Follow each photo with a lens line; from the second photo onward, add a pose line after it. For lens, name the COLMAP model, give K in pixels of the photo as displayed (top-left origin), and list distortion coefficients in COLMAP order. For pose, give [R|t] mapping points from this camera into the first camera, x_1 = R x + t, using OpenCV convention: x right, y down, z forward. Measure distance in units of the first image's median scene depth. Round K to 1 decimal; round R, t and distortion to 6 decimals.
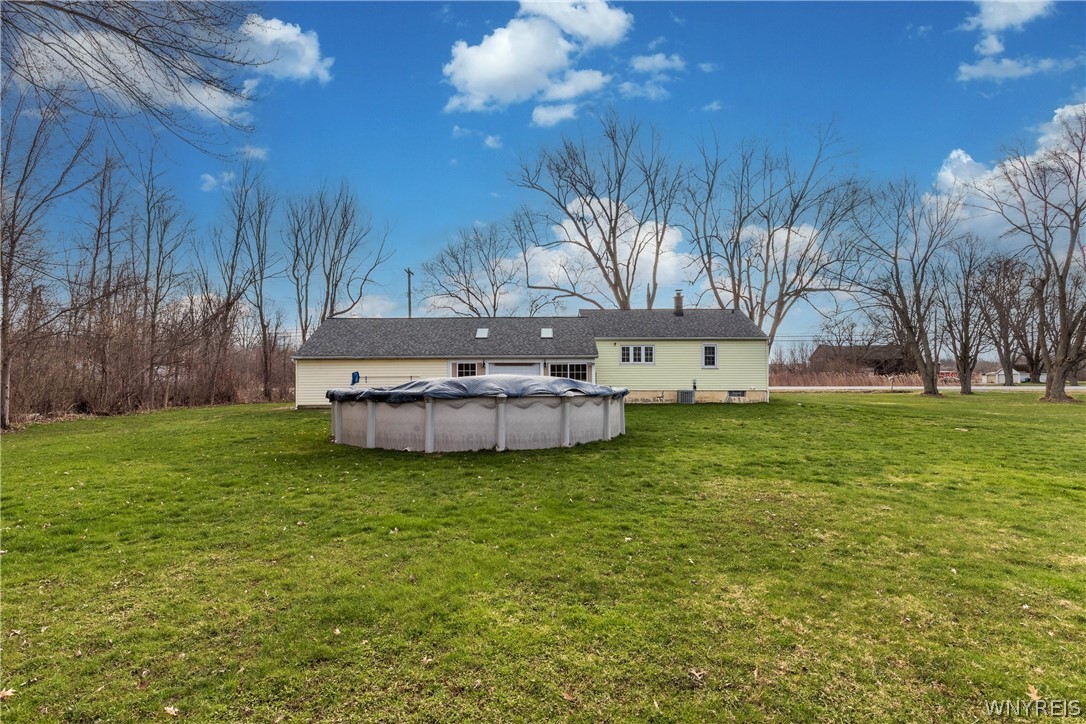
lens RADIAL K [[500.3, 0, 545.2], [0, 500.3, 353.4], [0, 0, 1]] dist [-0.000364, -0.000748]
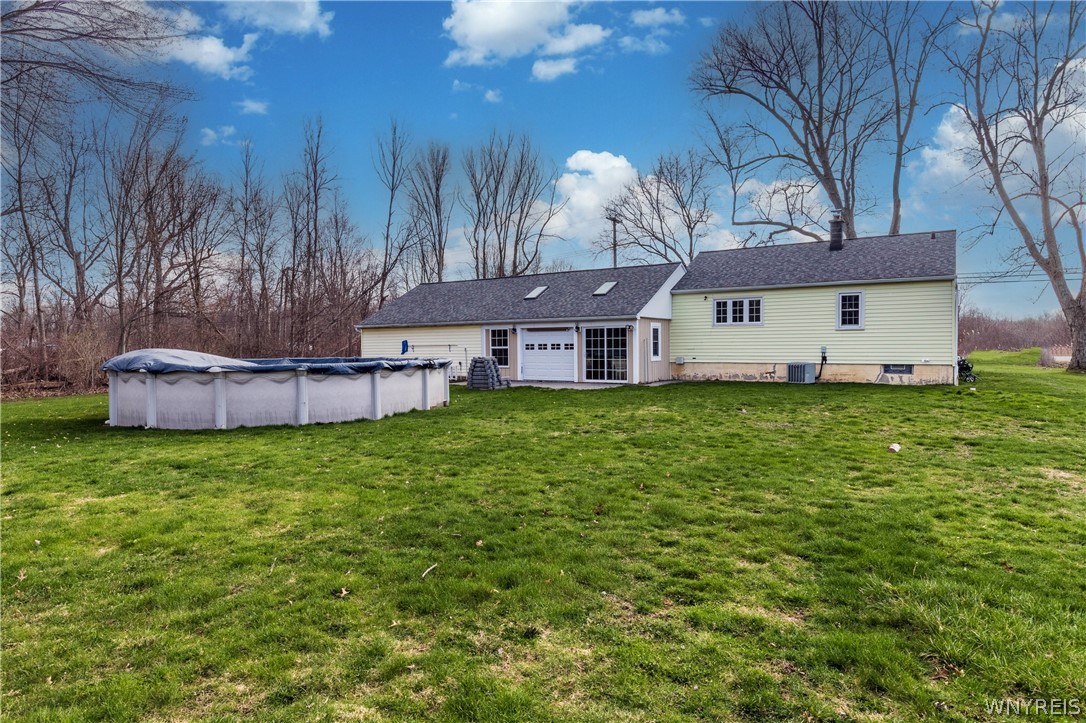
lens RADIAL K [[595.6, 0, 543.0], [0, 595.6, 361.5], [0, 0, 1]] dist [-0.027257, -0.000510]
pose [[0.862971, 0.008423, -0.505183, 0.373777], [0.031605, 0.997003, 0.070611, 0.004654], [0.504264, -0.076902, 0.860118, 0.143984]]
